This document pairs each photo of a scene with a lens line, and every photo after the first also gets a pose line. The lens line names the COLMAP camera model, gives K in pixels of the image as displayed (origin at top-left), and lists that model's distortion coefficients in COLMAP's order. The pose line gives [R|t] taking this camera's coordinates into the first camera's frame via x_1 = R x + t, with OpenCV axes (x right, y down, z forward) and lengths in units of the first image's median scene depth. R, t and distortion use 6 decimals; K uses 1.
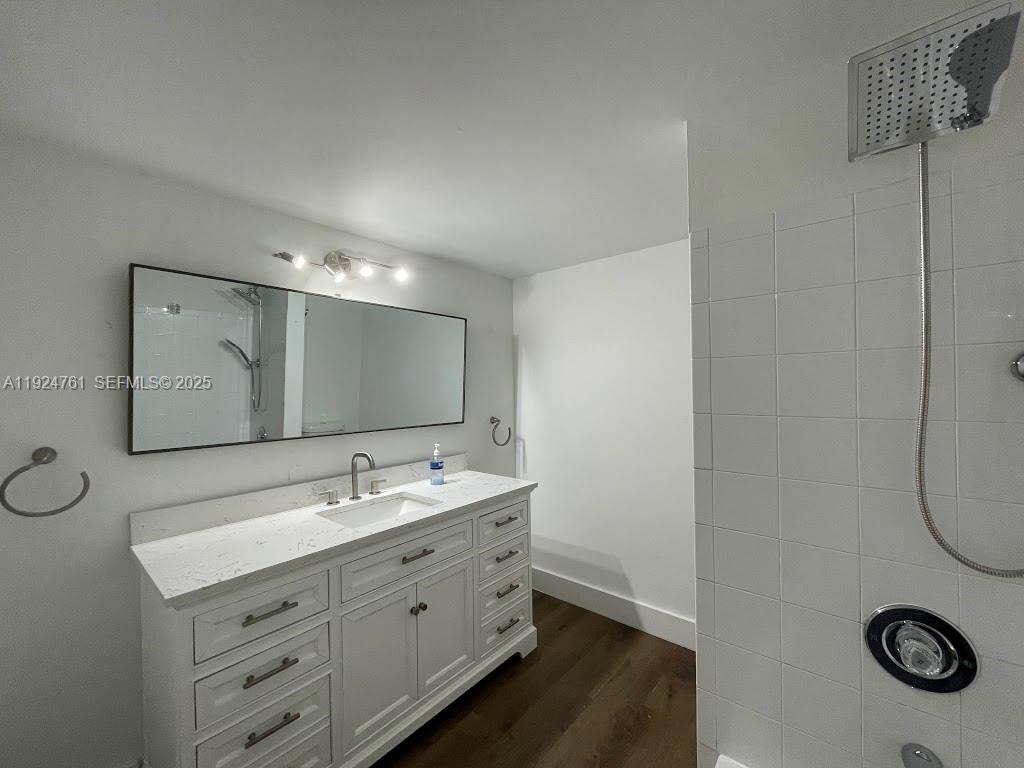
lens RADIAL K [[409.8, 0, 512.0], [0, 409.8, 384.0], [0, 0, 1]] dist [-0.015904, -0.000234]
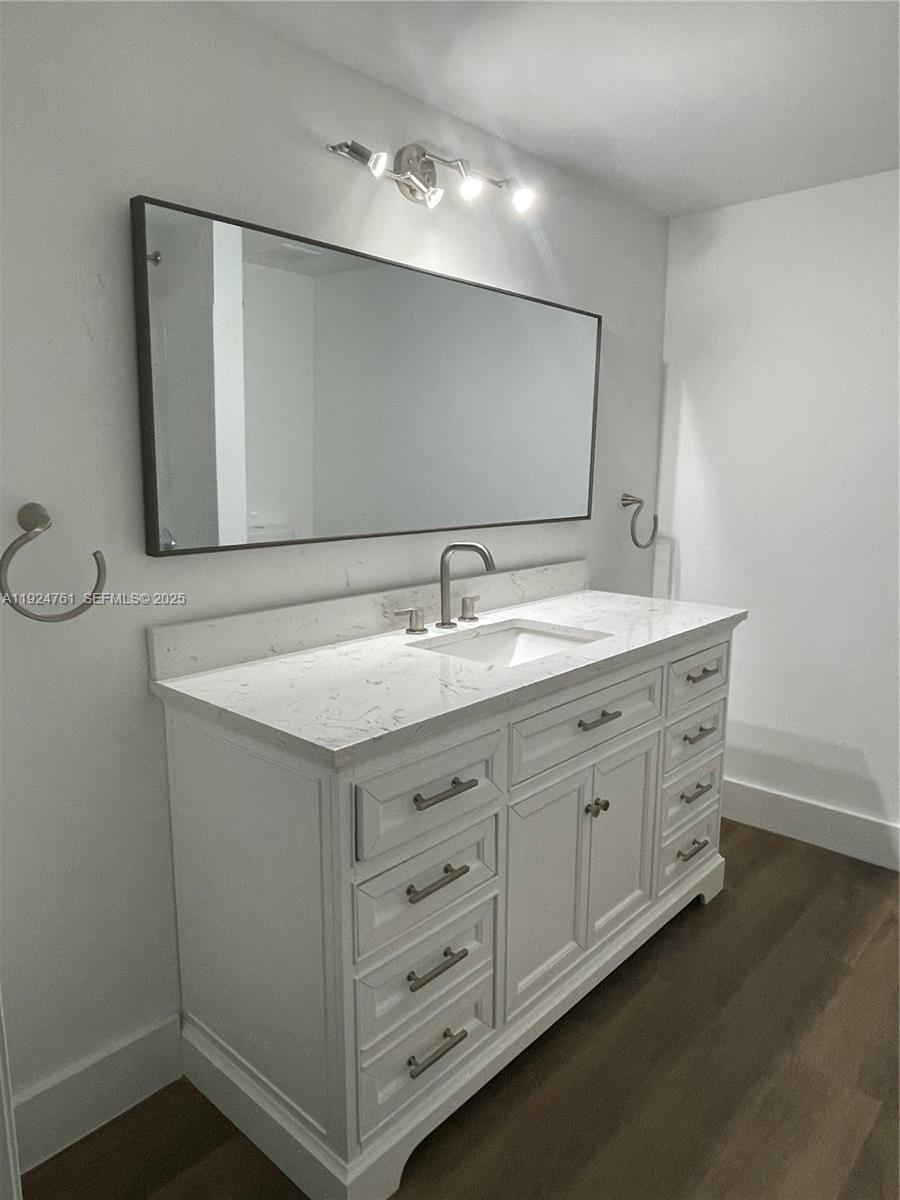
lens RADIAL K [[791.4, 0, 450.0], [0, 791.4, 600.0], [0, 0, 1]] dist [-0.018983, 0.000330]
pose [[0.998953, 0.027157, -0.036803, -0.339159], [-0.020061, 0.983274, 0.181025, 0.050717], [0.041103, -0.180097, 0.982790, -0.053105]]
